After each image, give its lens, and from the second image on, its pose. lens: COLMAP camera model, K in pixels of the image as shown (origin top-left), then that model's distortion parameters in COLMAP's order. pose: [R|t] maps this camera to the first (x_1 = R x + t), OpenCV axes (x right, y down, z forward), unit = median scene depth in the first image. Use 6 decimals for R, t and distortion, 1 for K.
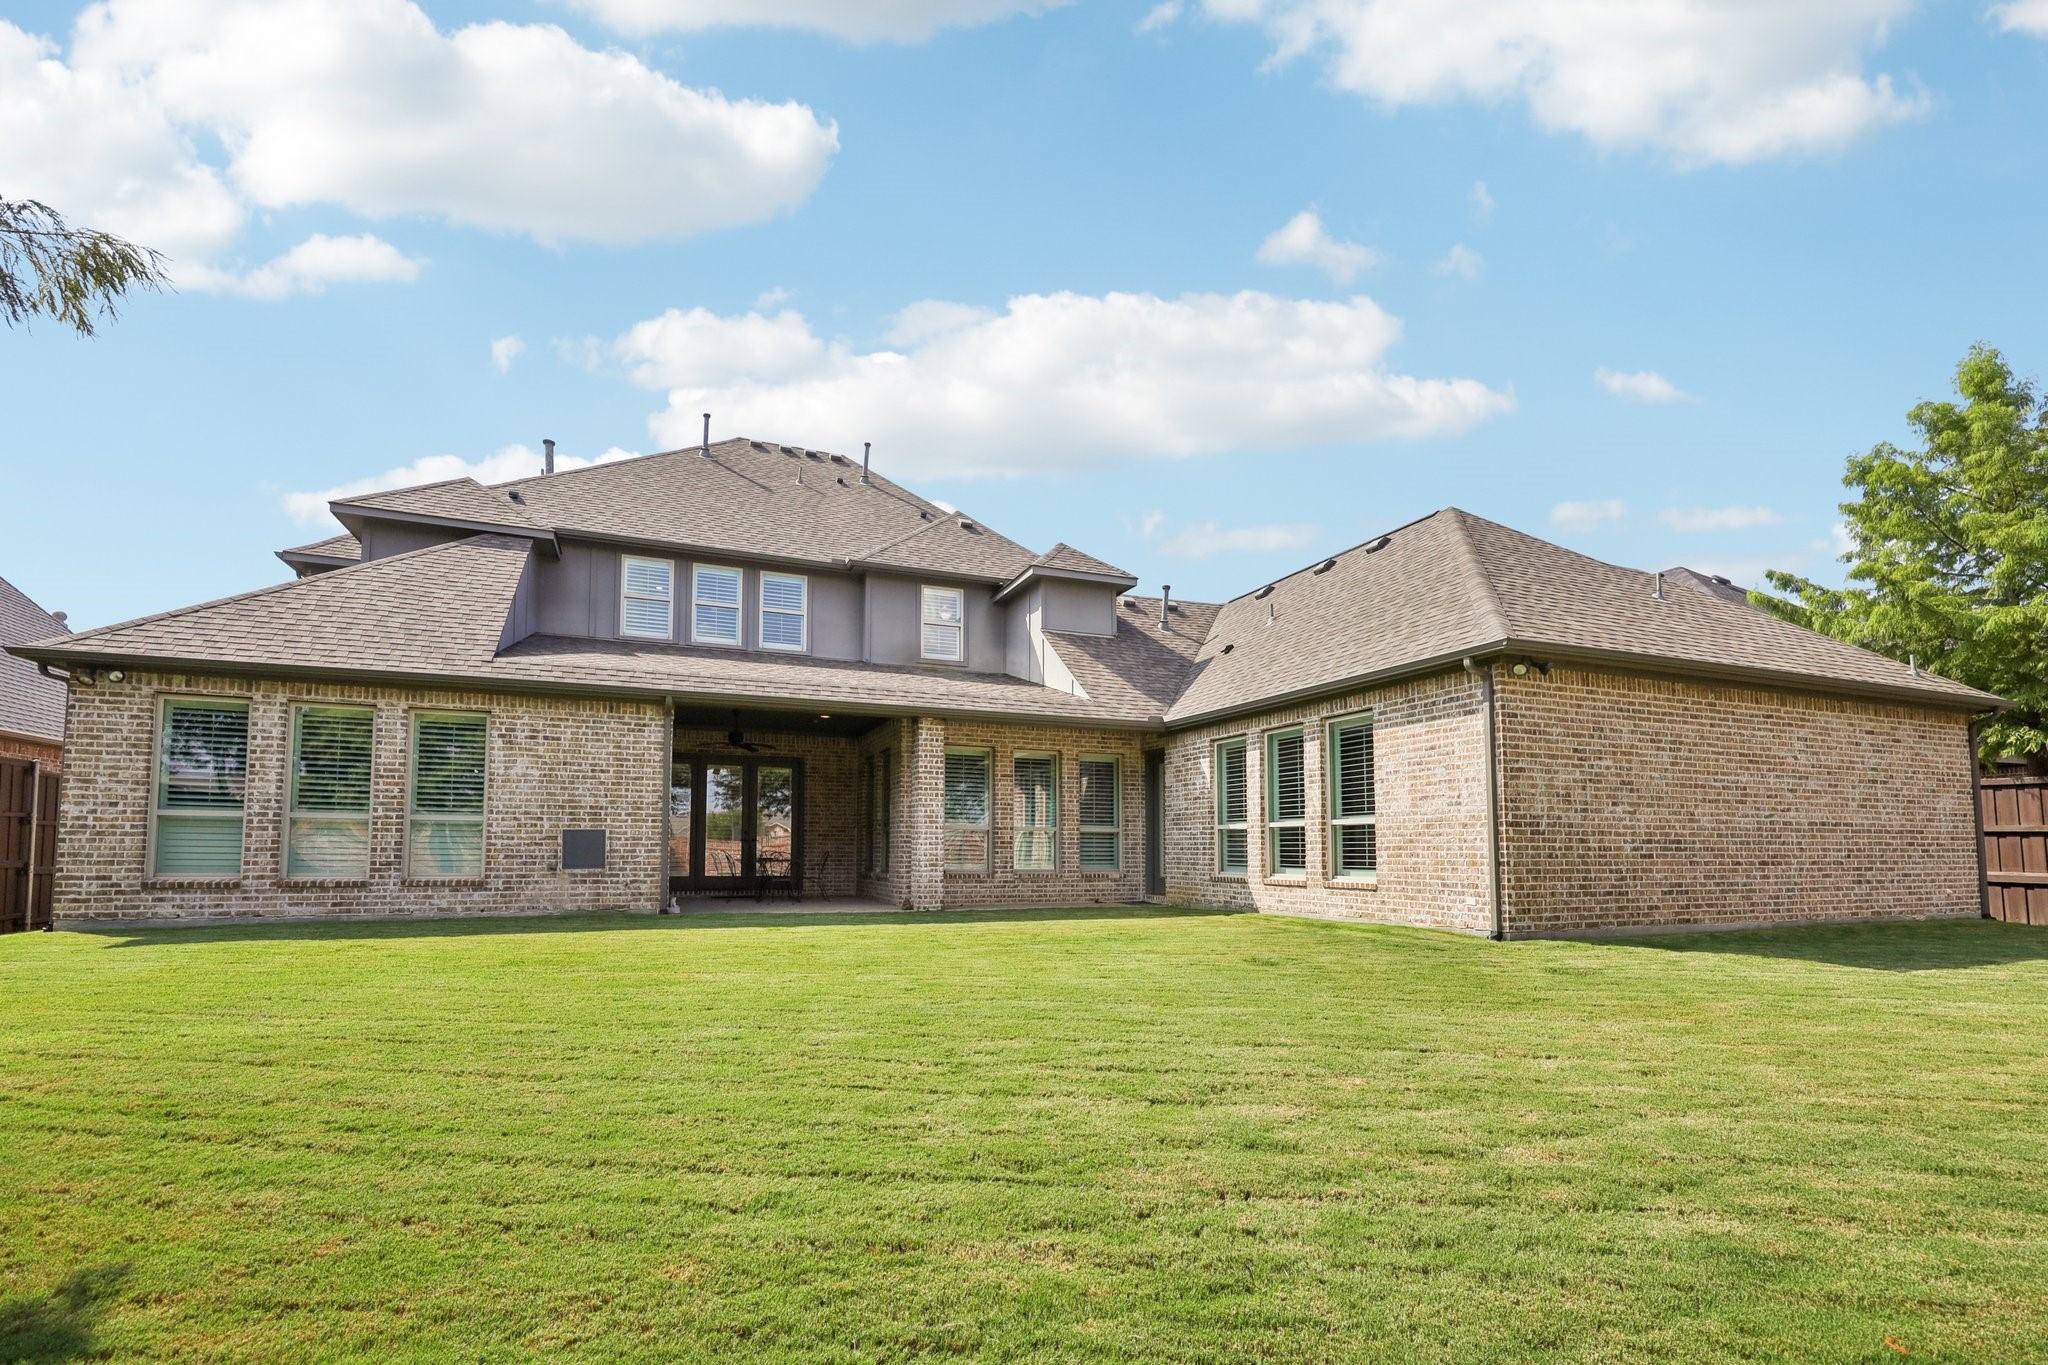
lens RADIAL K [[848.0, 0, 1022.7], [0, 848.0, 804.6], [0, 0, 1]] dist [0.000836, -0.000002]
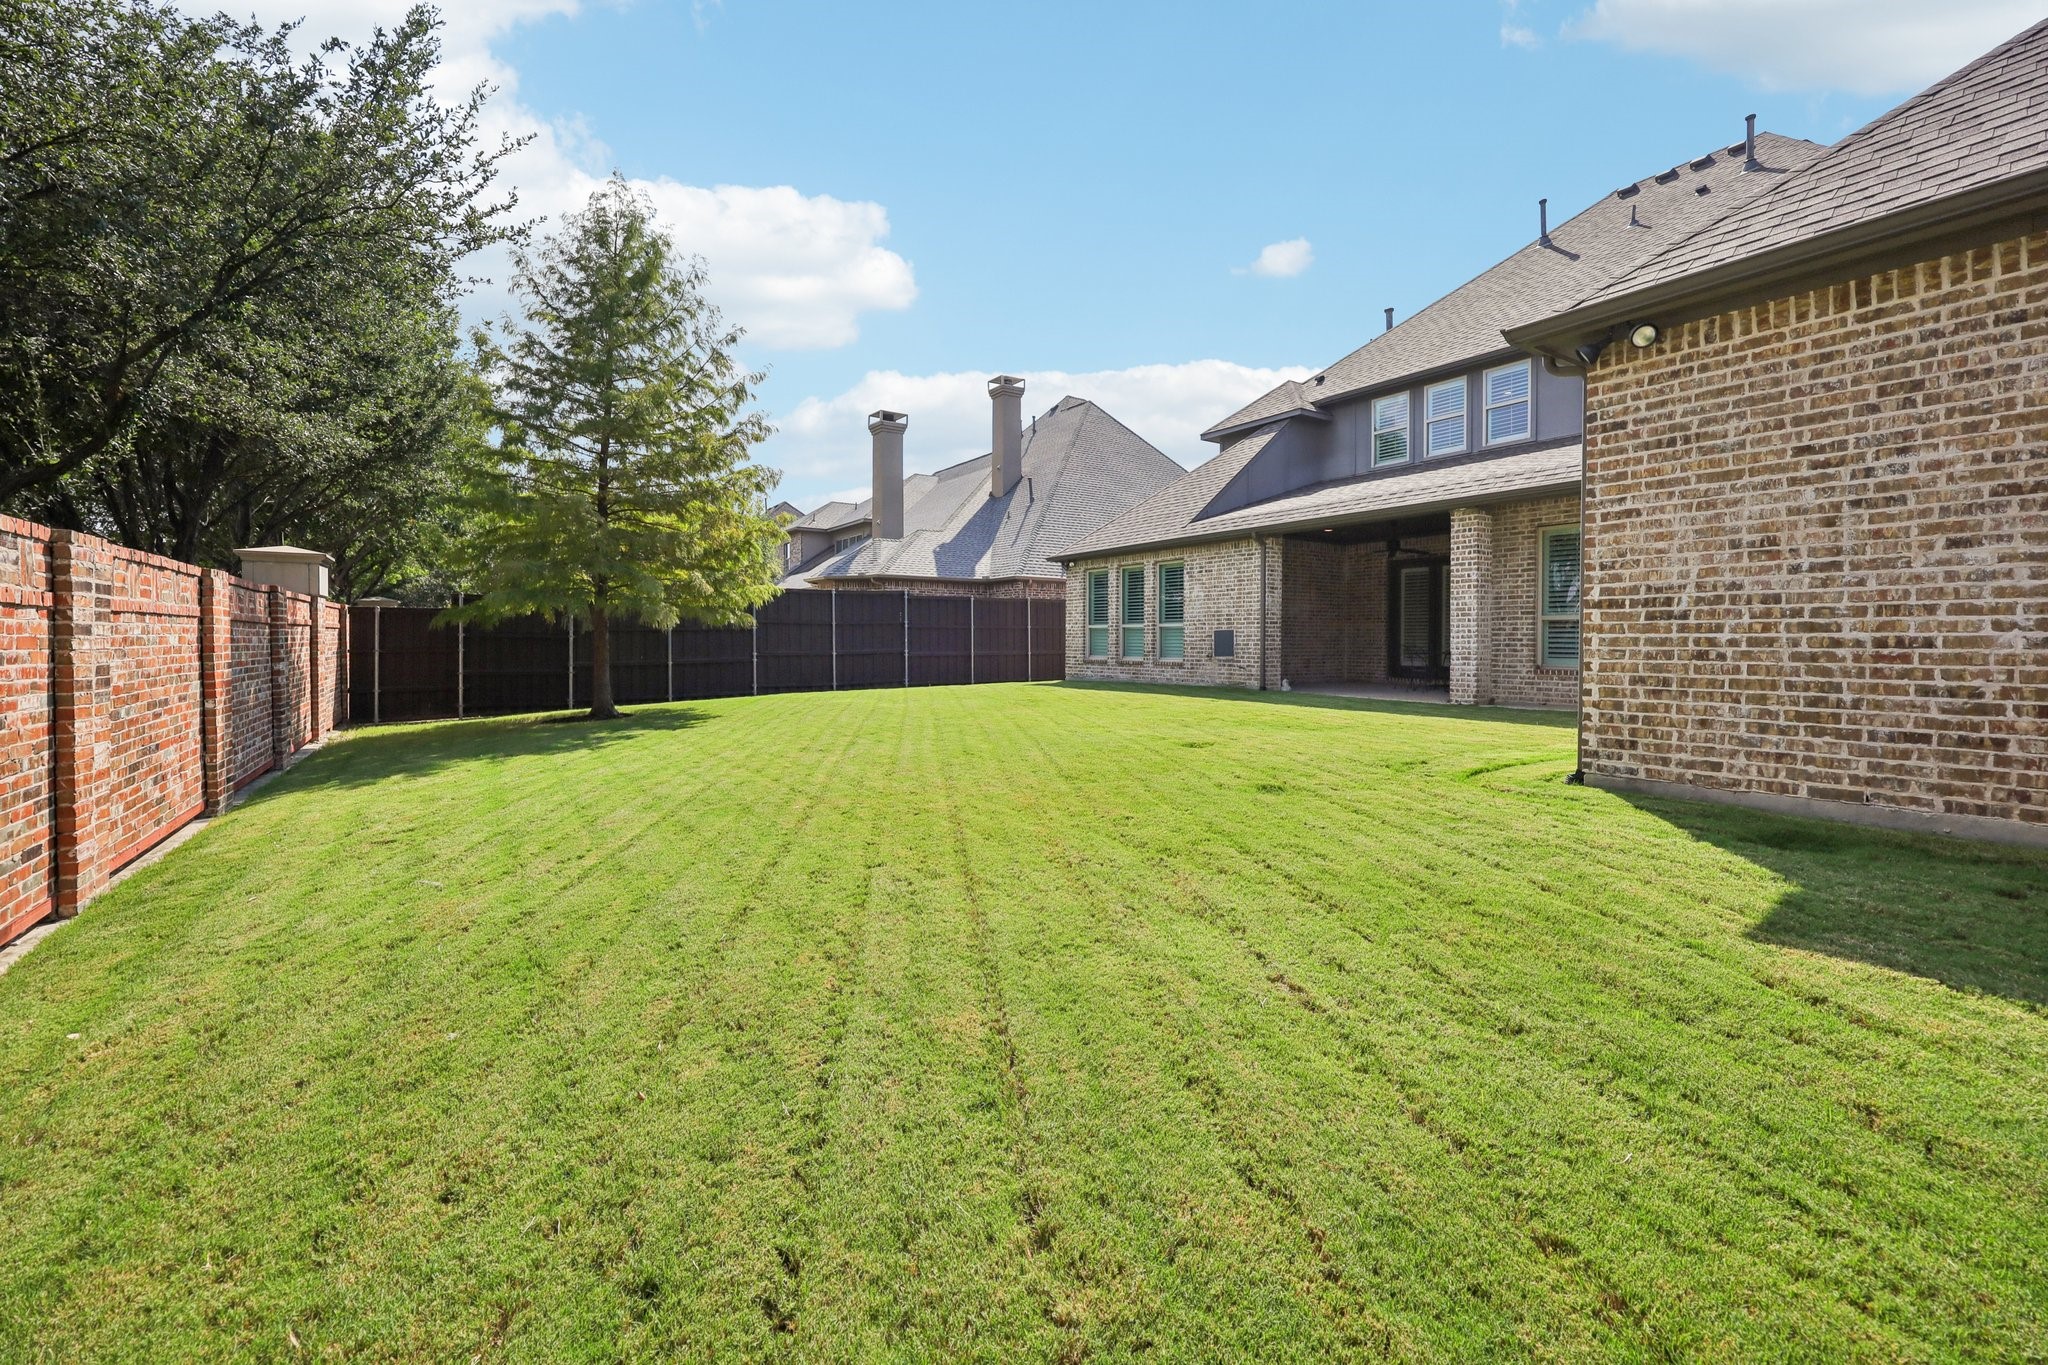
lens RADIAL K [[811.3, 0, 1024.4], [0, 811.3, 645.3], [0, 0, 1]] dist [-0.000330, -0.000023]
pose [[0.236473, 0.001369, -0.971637, 0.811657], [0.054375, 0.998413, 0.014640, 0.016390], [0.970115, -0.056295, 0.236023, 0.338377]]
